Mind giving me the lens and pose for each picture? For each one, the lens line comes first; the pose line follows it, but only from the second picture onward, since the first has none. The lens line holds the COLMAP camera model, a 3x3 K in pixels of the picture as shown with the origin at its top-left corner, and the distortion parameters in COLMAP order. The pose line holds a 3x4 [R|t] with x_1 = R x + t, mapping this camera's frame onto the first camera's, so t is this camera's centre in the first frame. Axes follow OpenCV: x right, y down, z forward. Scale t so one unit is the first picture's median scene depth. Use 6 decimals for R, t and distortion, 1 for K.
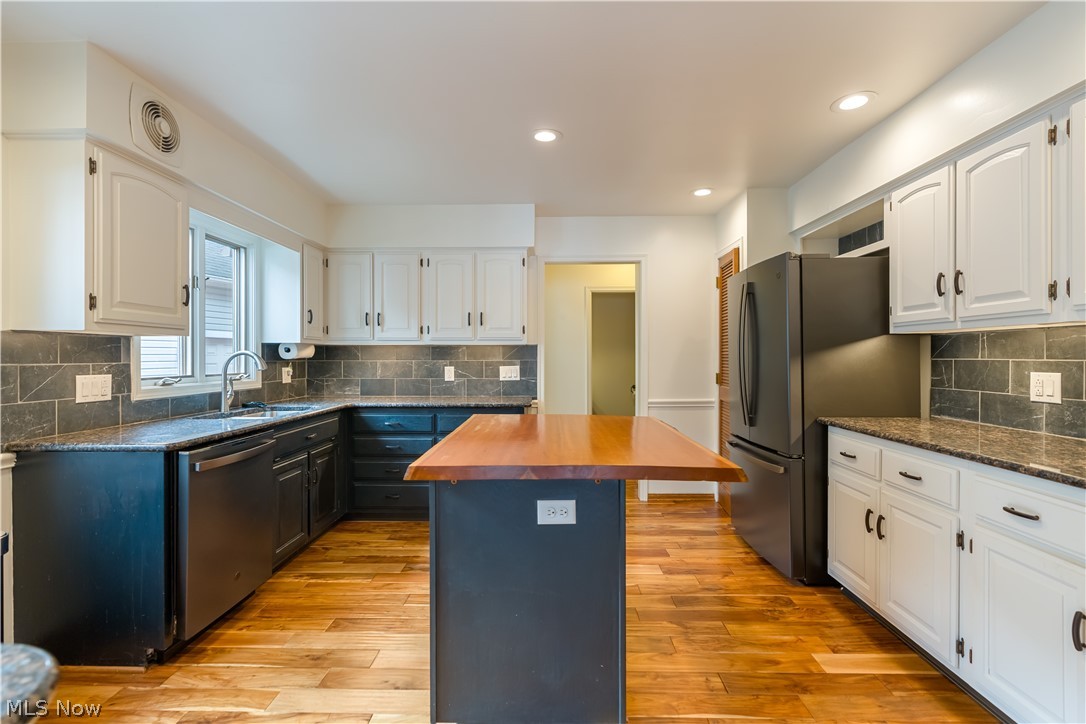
lens RADIAL K [[480.8, 0, 541.3], [0, 480.8, 361.0], [0, 0, 1]] dist [-0.002831, 0.000443]
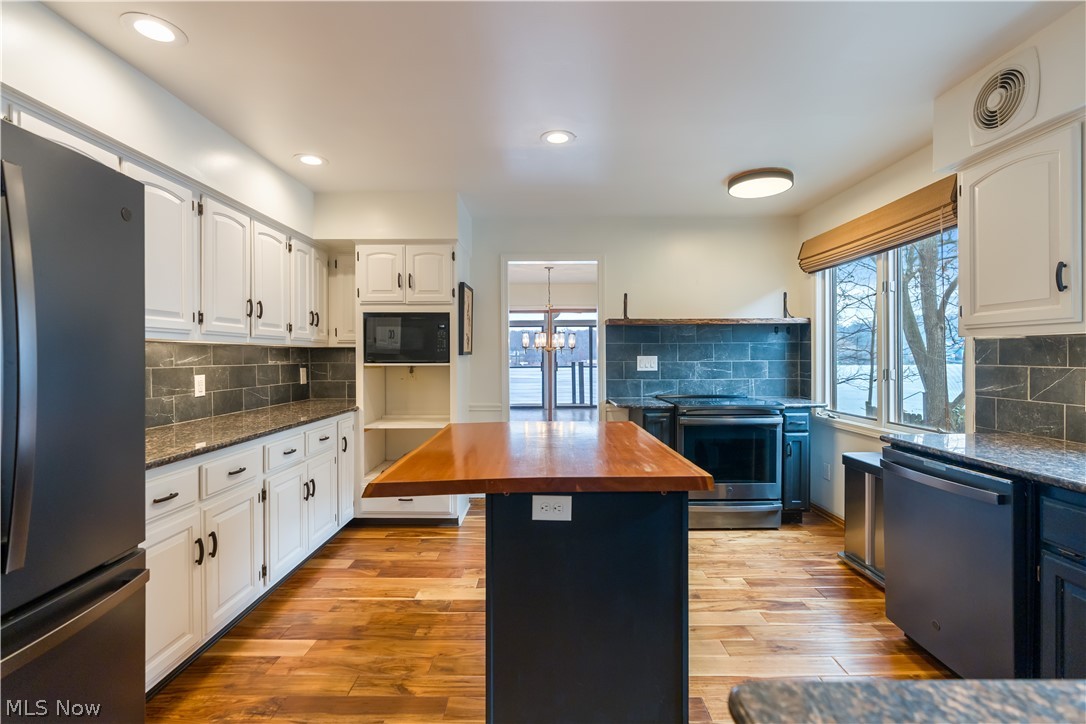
lens RADIAL K [[506.5, 0, 541.4], [0, 506.5, 353.9], [0, 0, 1]] dist [-0.000916, 0.000155]
pose [[-0.999769, 0.006829, -0.020400, 0.040849], [0.006701, 0.999957, 0.006364, -0.020034], [0.020442, 0.006226, -0.999772, 1.162954]]
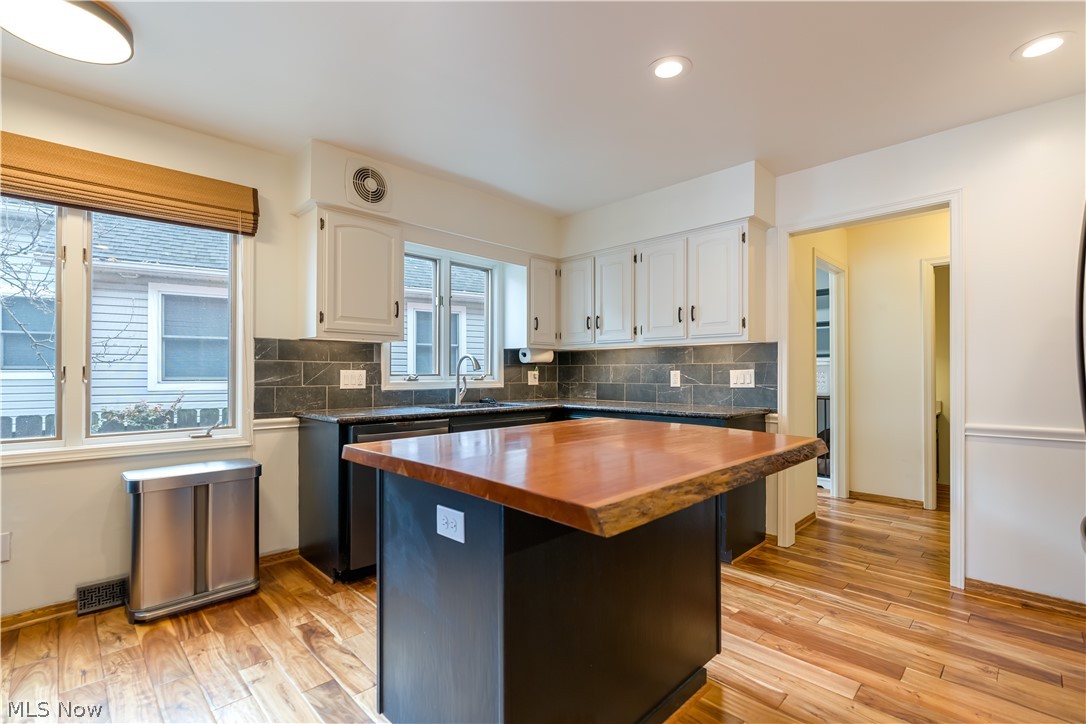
lens RADIAL K [[486.1, 0, 544.8], [0, 486.1, 372.5], [0, 0, 1]] dist [-0.003707, 0.000064]
pose [[0.726562, 0.000091, -0.687101, 0.300188], [-0.005995, 0.999963, -0.006207, 0.026197], [0.687074, 0.008629, 0.726536, 0.213995]]
